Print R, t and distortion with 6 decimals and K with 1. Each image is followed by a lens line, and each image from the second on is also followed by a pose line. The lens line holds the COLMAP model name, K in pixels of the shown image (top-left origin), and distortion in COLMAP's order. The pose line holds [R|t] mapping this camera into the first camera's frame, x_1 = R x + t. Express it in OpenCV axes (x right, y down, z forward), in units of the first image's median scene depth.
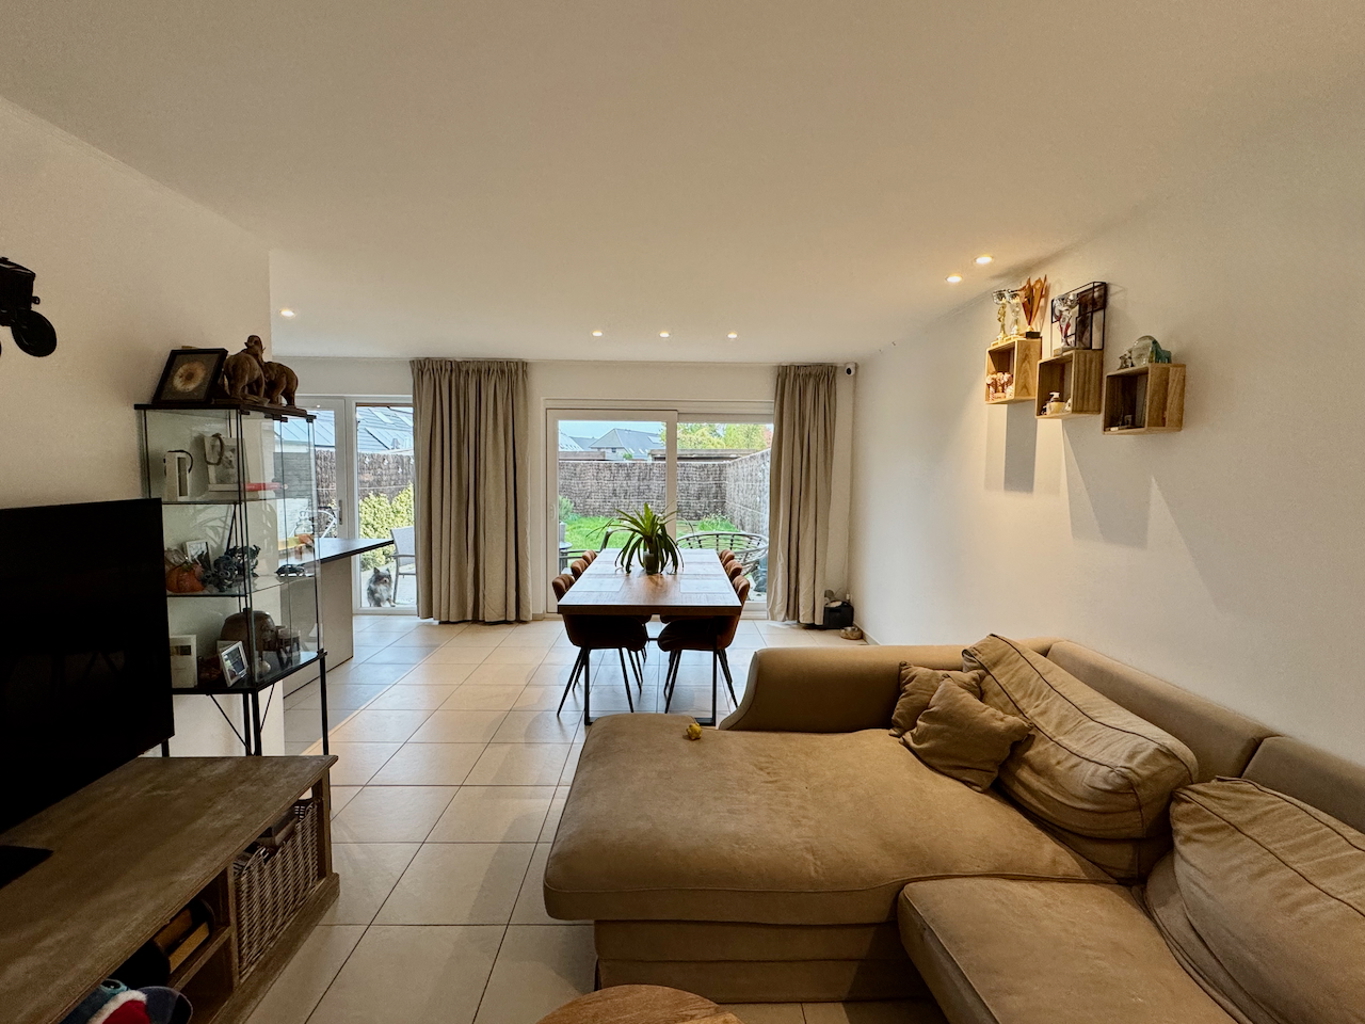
lens RADIAL K [[625.8, 0, 681.2], [0, 625.8, 506.9], [0, 0, 1]] dist [-0.001702, 0.000130]
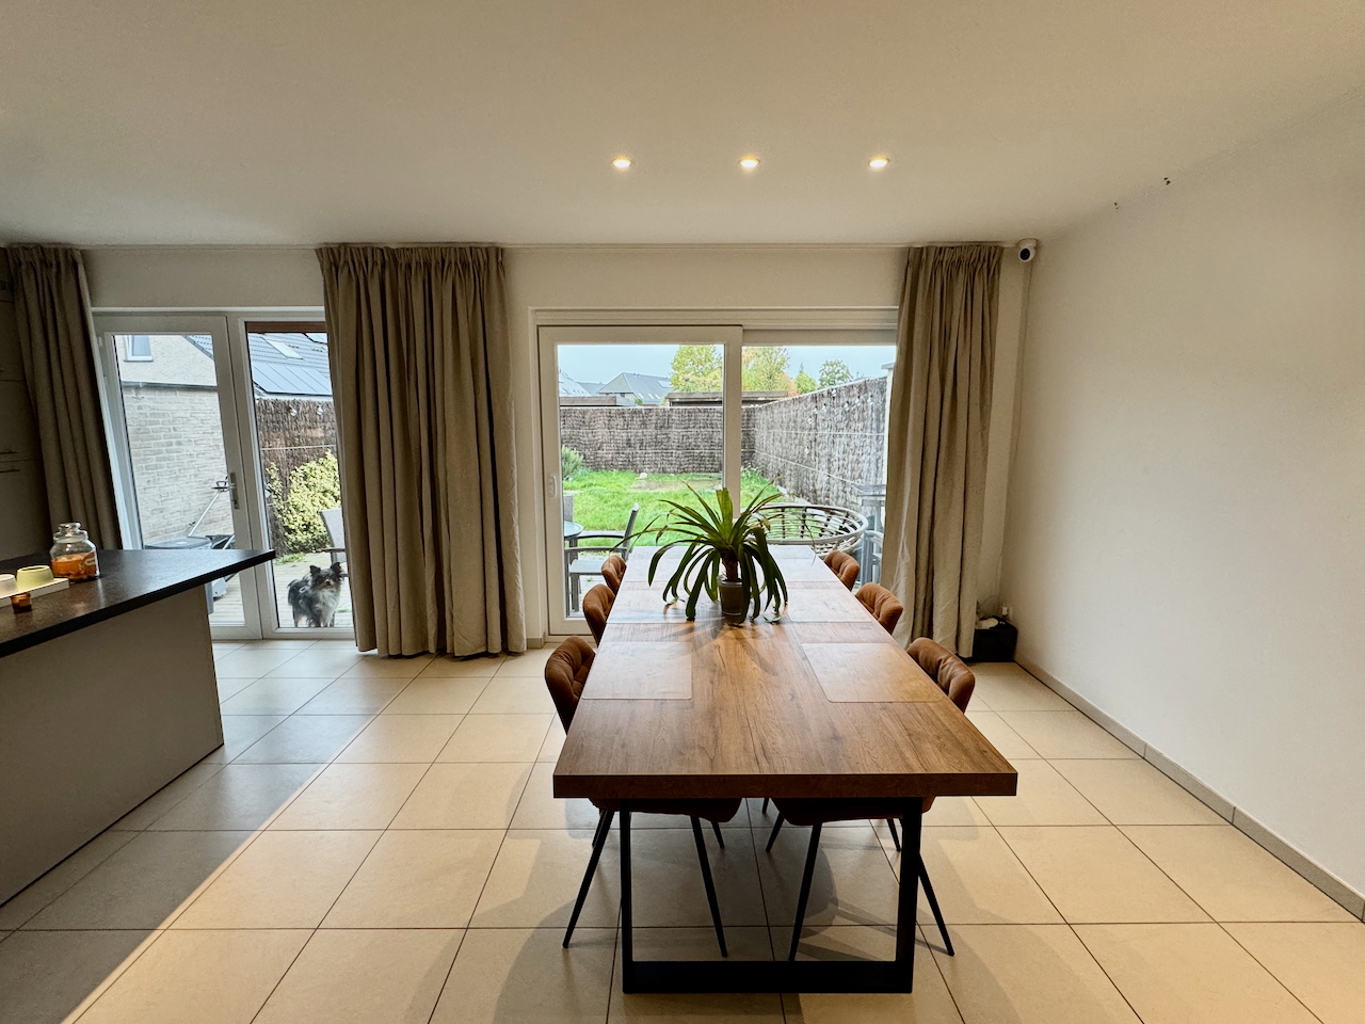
lens RADIAL K [[625.8, 0, 681.2], [0, 625.8, 506.9], [0, 0, 1]] dist [-0.001702, 0.000130]
pose [[0.999809, -0.011761, -0.015630, -0.062253], [0.013076, 0.996133, 0.086877, -0.026844], [0.014548, -0.087065, 0.996096, 0.355420]]
